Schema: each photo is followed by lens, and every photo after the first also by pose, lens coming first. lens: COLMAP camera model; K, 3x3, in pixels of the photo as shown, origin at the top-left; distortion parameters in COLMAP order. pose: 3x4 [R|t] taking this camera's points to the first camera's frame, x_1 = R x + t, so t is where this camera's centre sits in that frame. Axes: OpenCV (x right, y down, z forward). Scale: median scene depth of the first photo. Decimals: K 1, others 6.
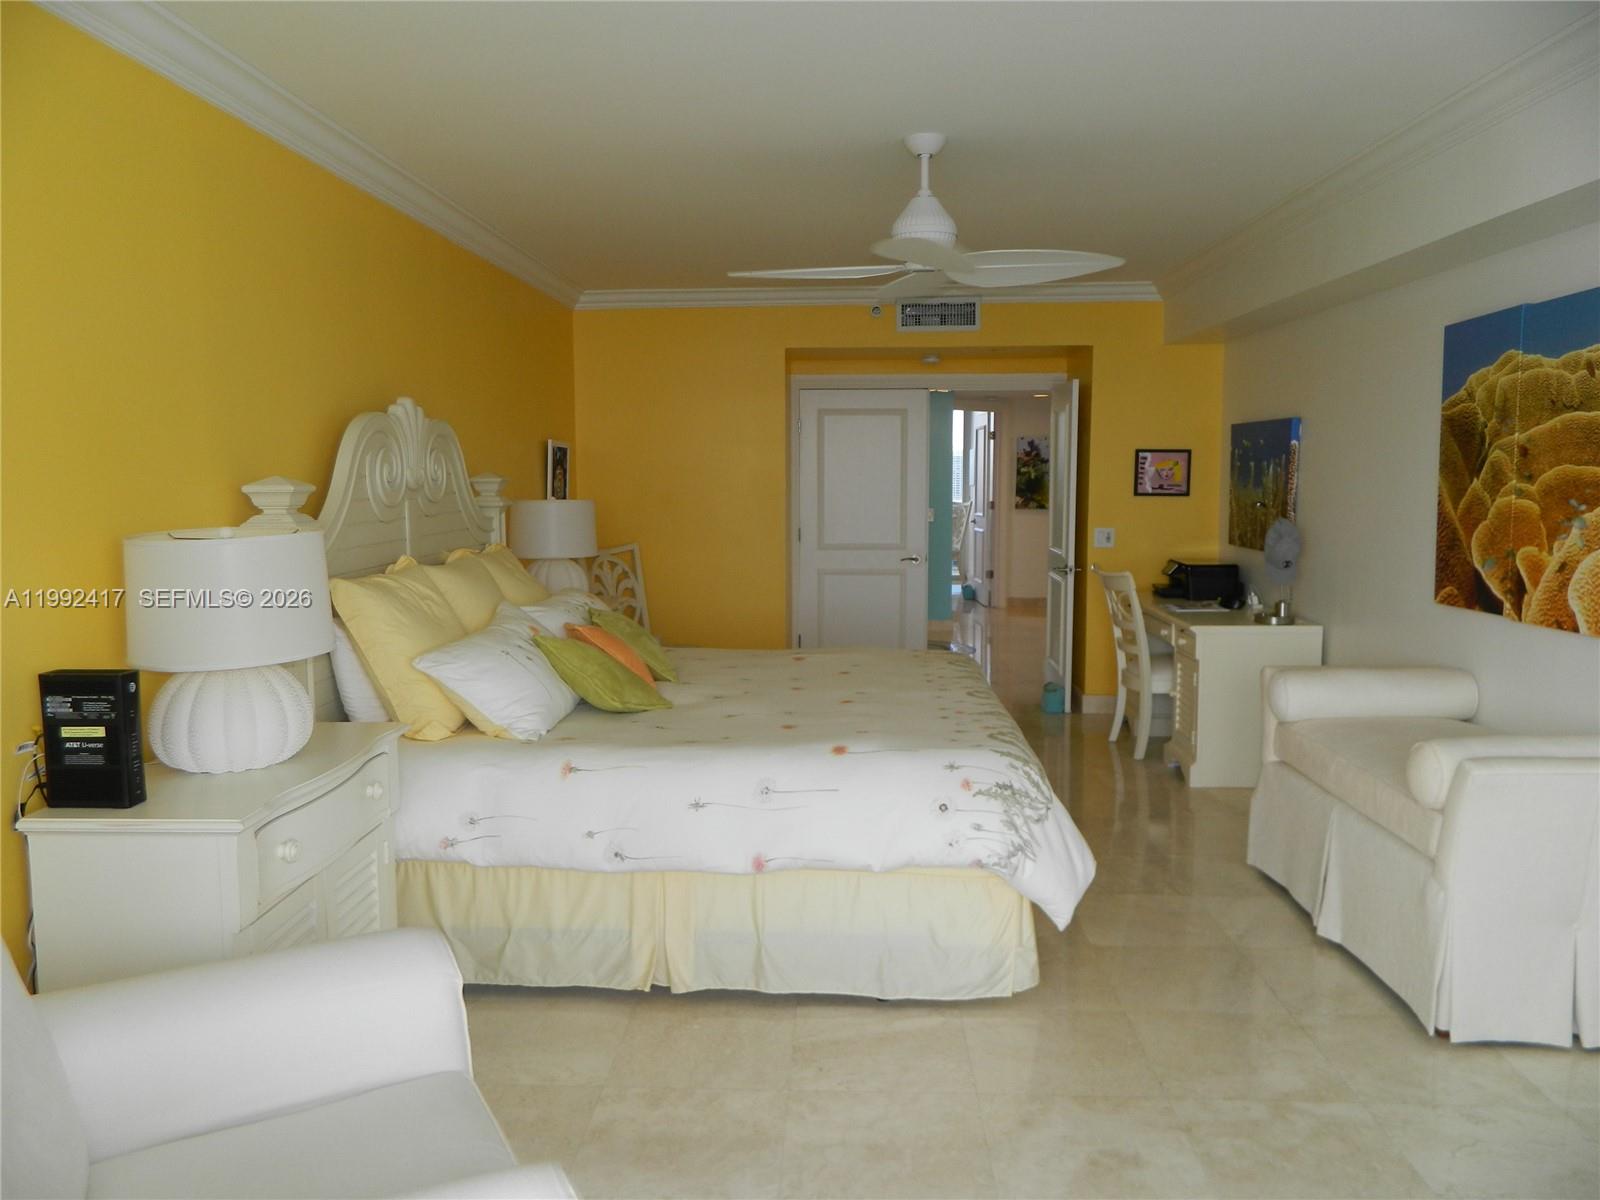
lens RADIAL K [[1183.3, 0, 794.0], [0, 1183.3, 588.3], [0, 0, 1]] dist [0.008917, -0.007450]
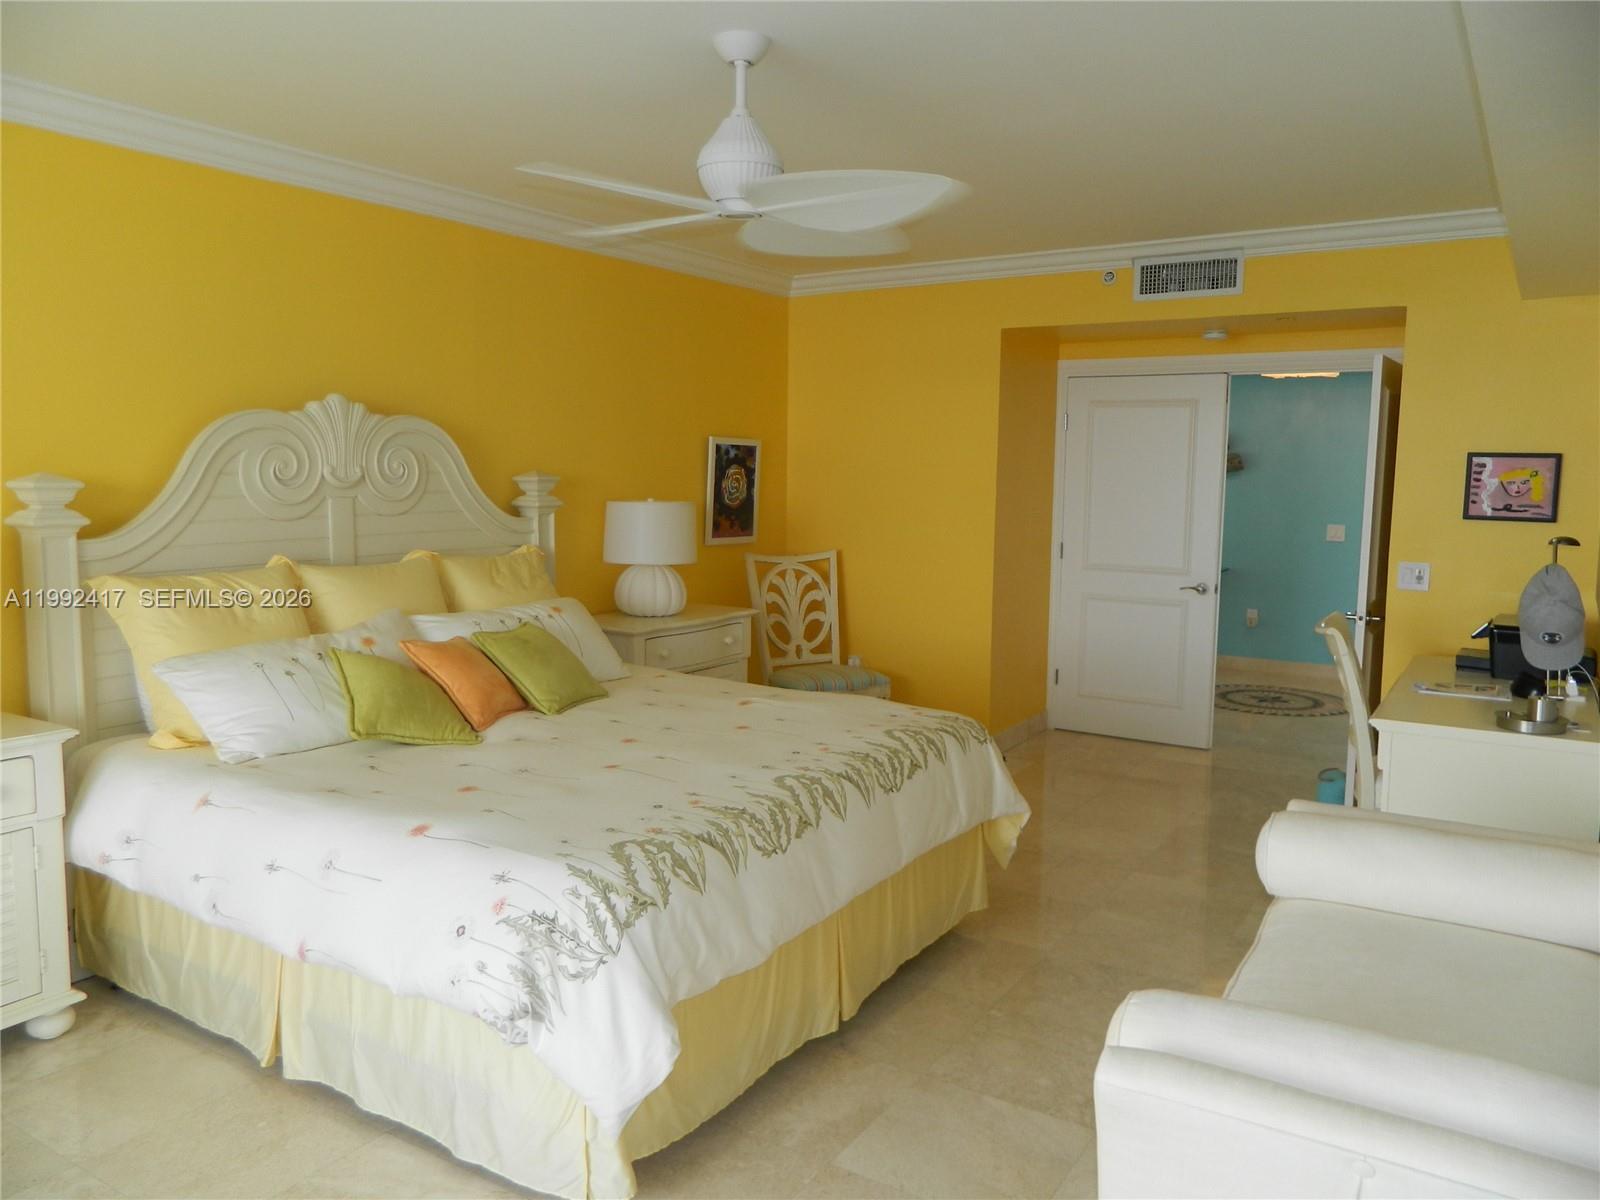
lens RADIAL K [[1183.3, 0, 794.0], [0, 1183.3, 588.3], [0, 0, 1]] dist [0.008917, -0.007450]
pose [[0.865931, 0.065344, -0.495877, 0.296639], [-0.064275, 0.997747, 0.019237, -0.025932], [0.496017, 0.015215, 0.868180, 0.202007]]
